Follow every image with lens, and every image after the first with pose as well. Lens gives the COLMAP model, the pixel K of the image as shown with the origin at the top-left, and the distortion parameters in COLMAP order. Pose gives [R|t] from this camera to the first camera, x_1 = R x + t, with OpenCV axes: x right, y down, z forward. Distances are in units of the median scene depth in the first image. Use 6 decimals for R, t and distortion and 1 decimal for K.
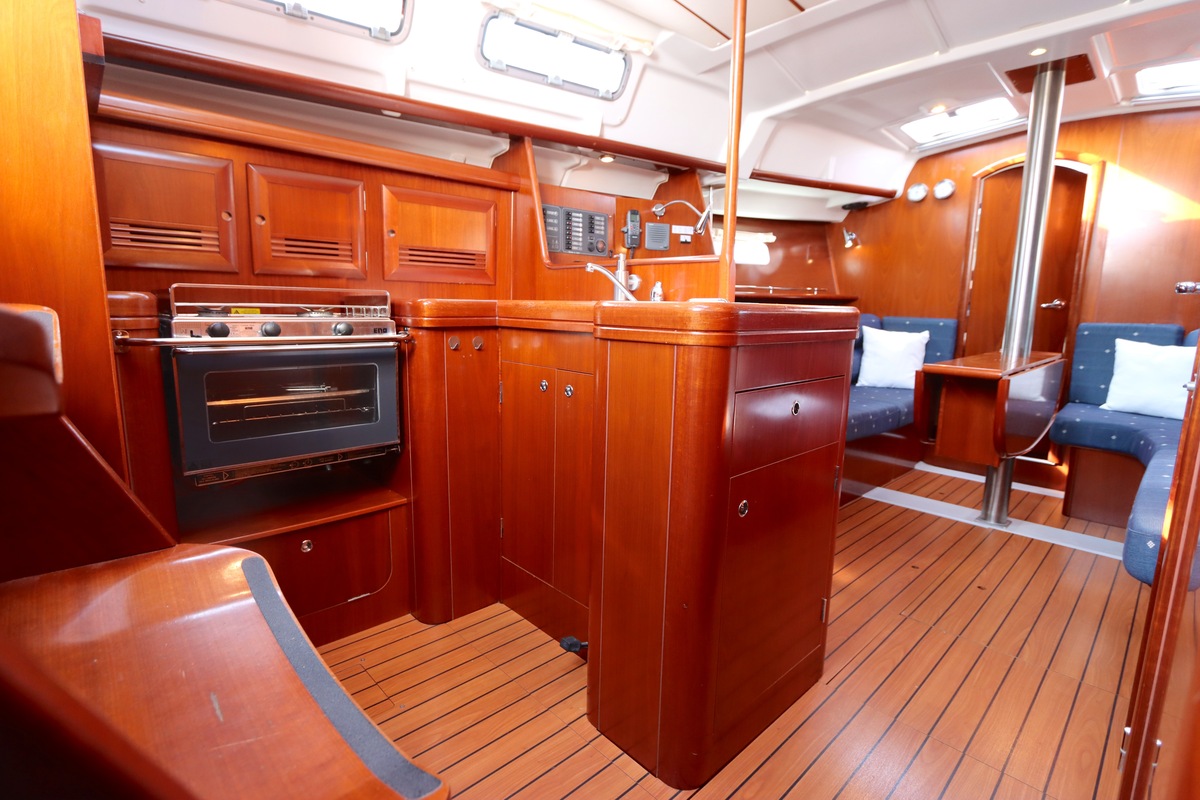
lens RADIAL K [[566.7, 0, 597.1], [0, 566.7, 395.7], [0, 0, 1]] dist [-0.017698, 0.001676]
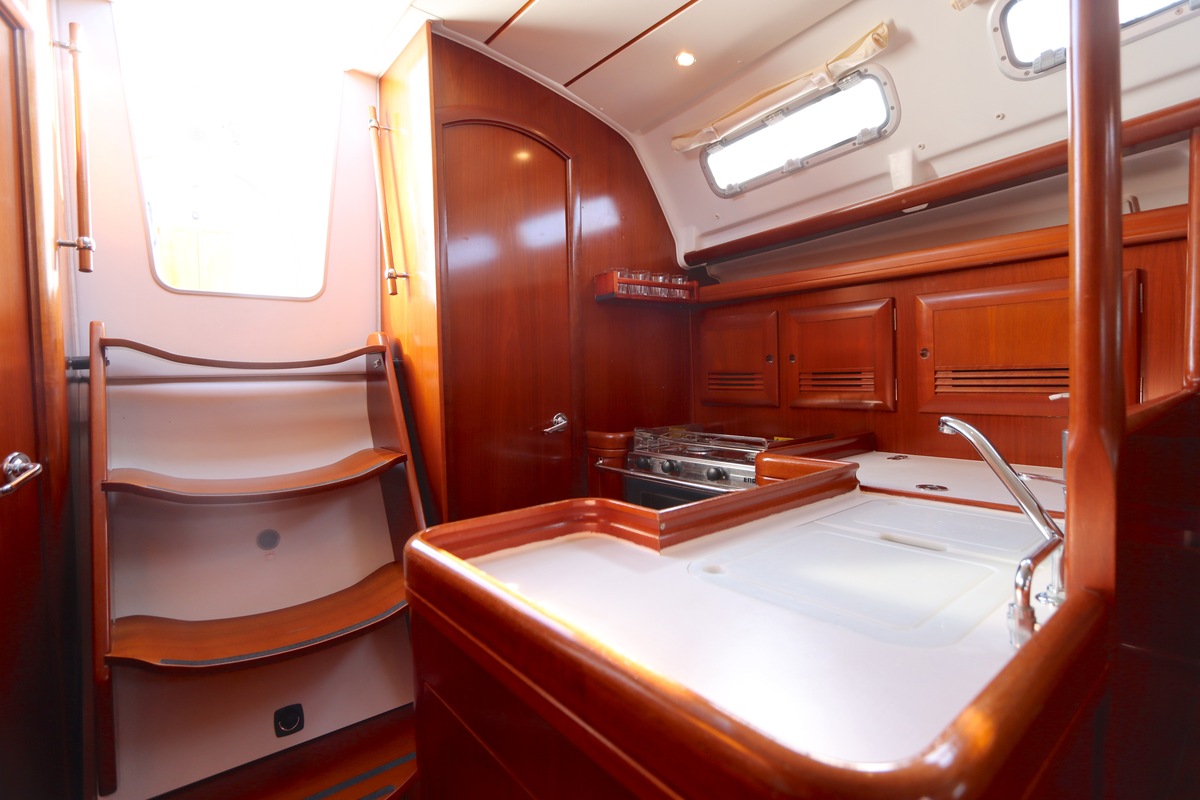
lens RADIAL K [[568.1, 0, 598.1], [0, 568.1, 394.7], [0, 0, 1]] dist [-0.018258, 0.003133]
pose [[-0.078098, 0.020527, -0.996734, 0.326332], [-0.131049, 0.990901, 0.030675, -0.142766], [0.988295, 0.133017, -0.074697, 0.451033]]
